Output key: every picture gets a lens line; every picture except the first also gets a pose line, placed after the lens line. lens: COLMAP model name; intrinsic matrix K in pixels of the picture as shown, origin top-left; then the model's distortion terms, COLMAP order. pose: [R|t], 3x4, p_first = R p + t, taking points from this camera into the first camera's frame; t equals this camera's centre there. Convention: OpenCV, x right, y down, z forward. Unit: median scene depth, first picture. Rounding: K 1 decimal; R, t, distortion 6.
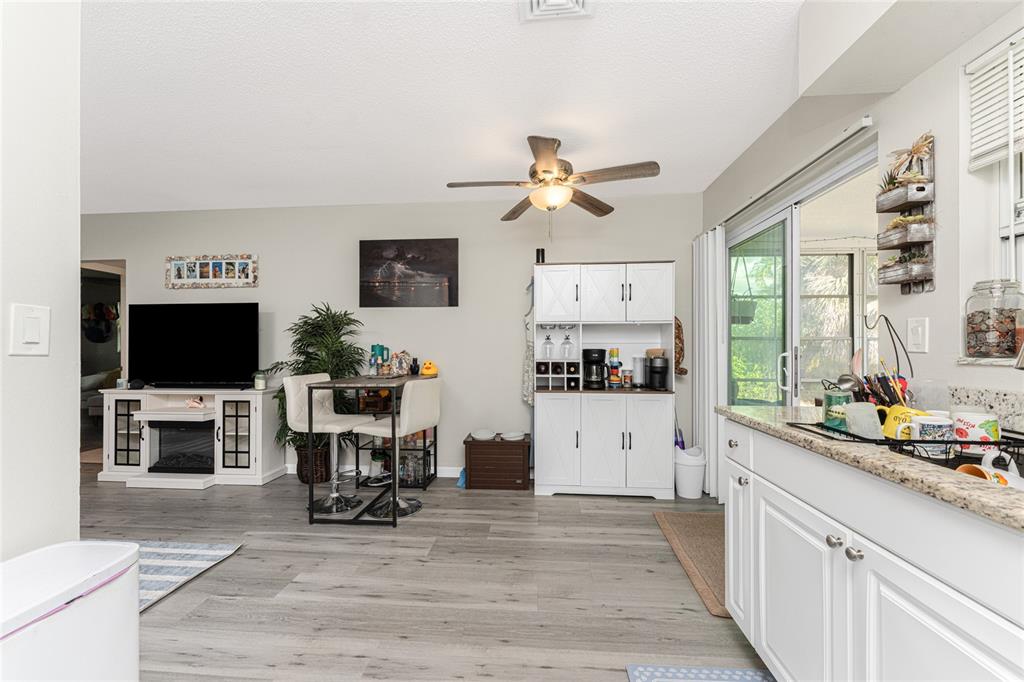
lens RADIAL K [[407.4, 0, 508.5], [0, 407.4, 345.6], [0, 0, 1]] dist [0.001937, -0.002008]
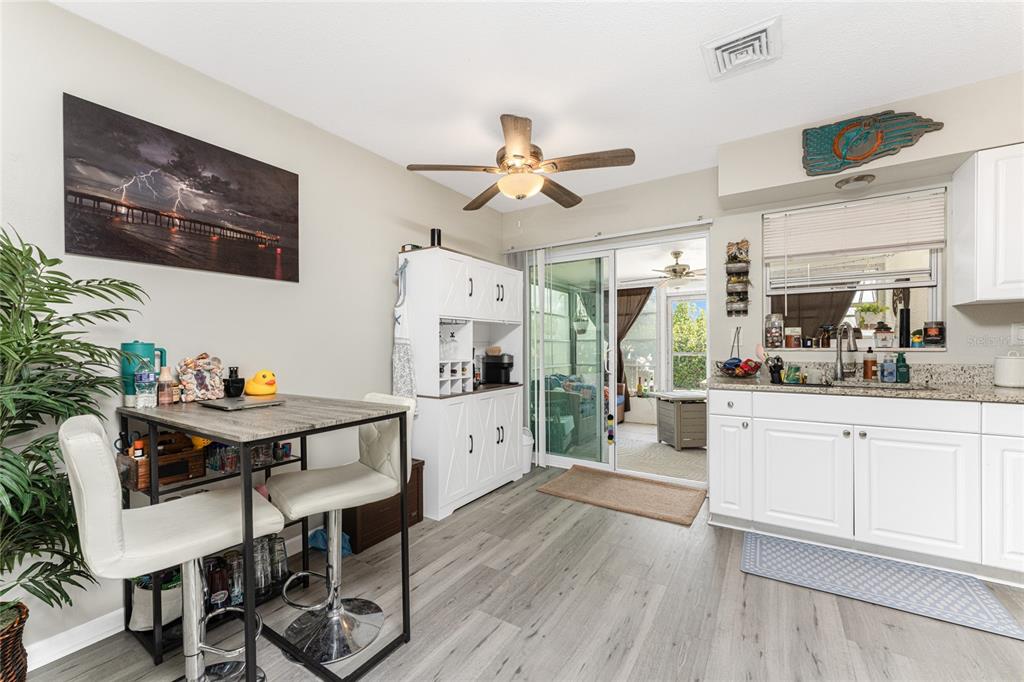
lens RADIAL K [[407.4, 0, 510.0], [0, 407.4, 346.1], [0, 0, 1]] dist [0.001937, -0.002008]
pose [[0.483100, -0.005859, 0.875546, -0.592506], [0.002980, 0.999983, 0.005047, 0.001704], [-0.875560, 0.000171, 0.483109, 0.460383]]
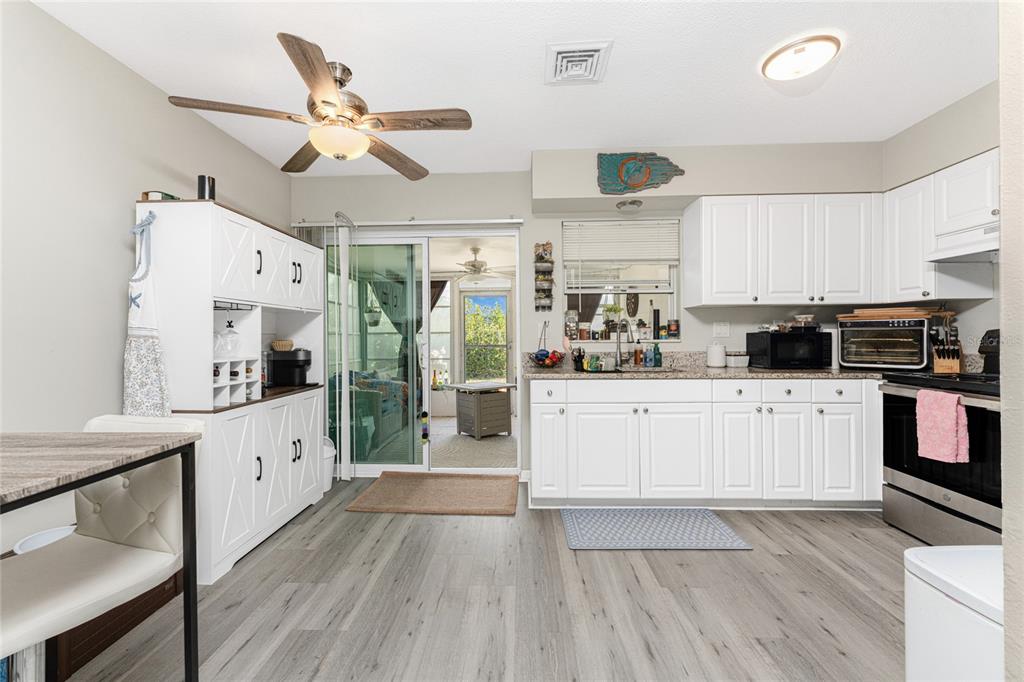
lens RADIAL K [[407.4, 0, 505.4], [0, 407.4, 335.2], [0, 0, 1]] dist [0.001937, -0.002008]
pose [[-0.025489, 0.003825, 0.999668, -0.541762], [0.003473, 0.999987, -0.003738, 0.002785], [-0.999669, 0.003376, -0.025502, 0.575704]]
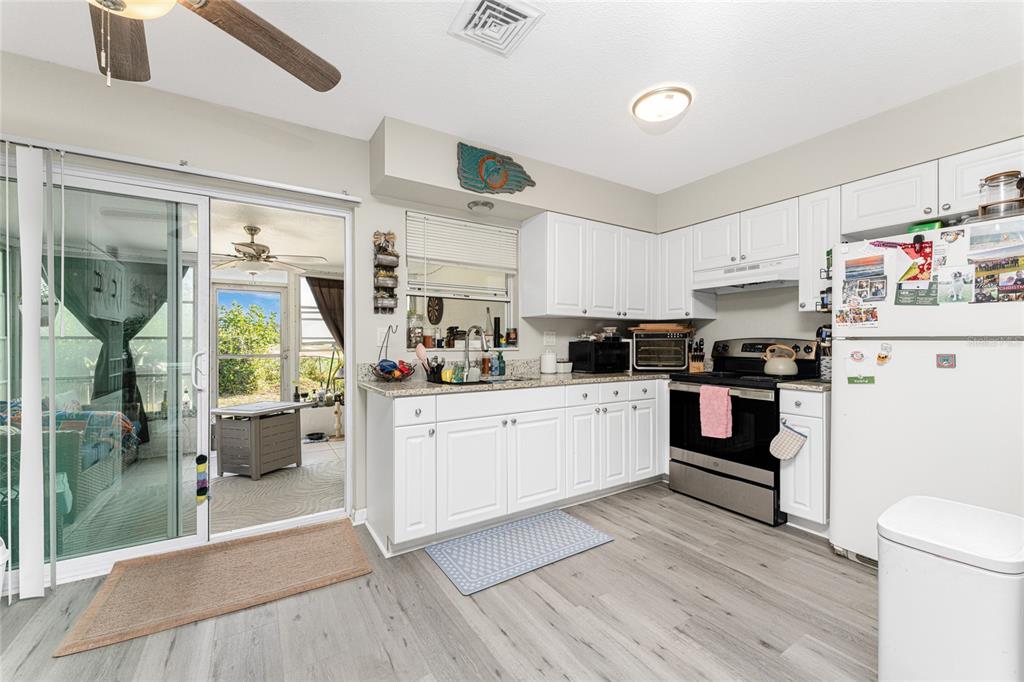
lens RADIAL K [[407.4, 0, 506.7], [0, 407.4, 342.2], [0, 0, 1]] dist [0.001937, -0.002008]
pose [[-0.581462, 0.004163, 0.813563, -0.366780], [-0.001882, 0.999977, -0.006462, 0.003904], [-0.813571, -0.005289, -0.581441, 0.738577]]
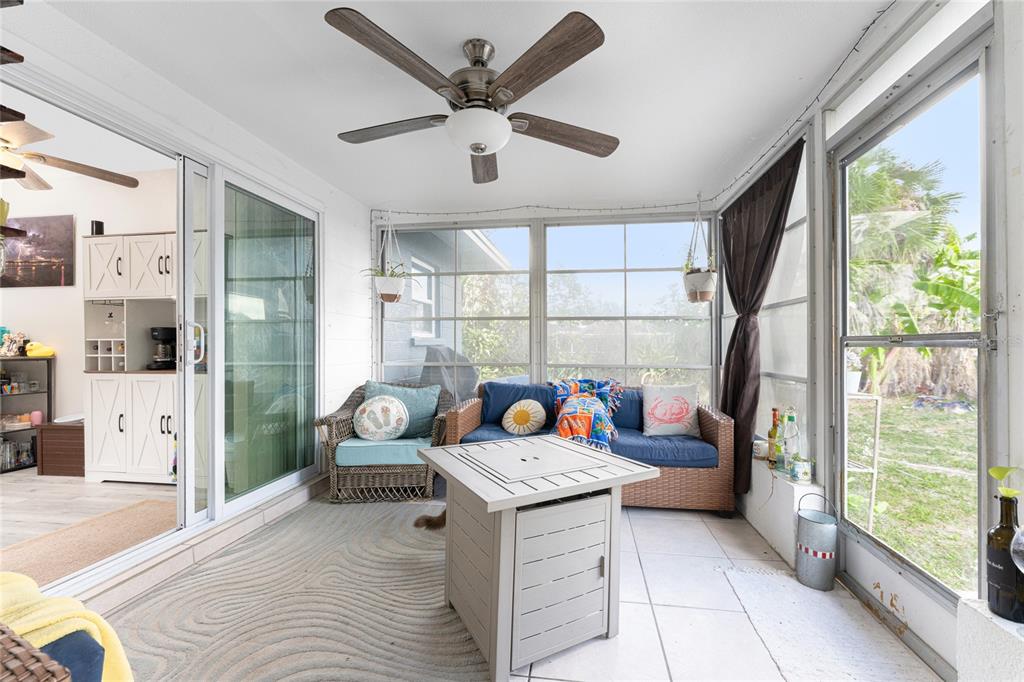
lens RADIAL K [[407.4, 0, 512.5], [0, 407.4, 344.4], [0, 0, 1]] dist [0.001937, -0.002008]
pose [[0.998091, -0.003648, -0.061658, 1.101097], [0.003961, 0.999980, 0.004959, 0.047526], [0.061639, -0.005194, 0.998085, 0.119616]]
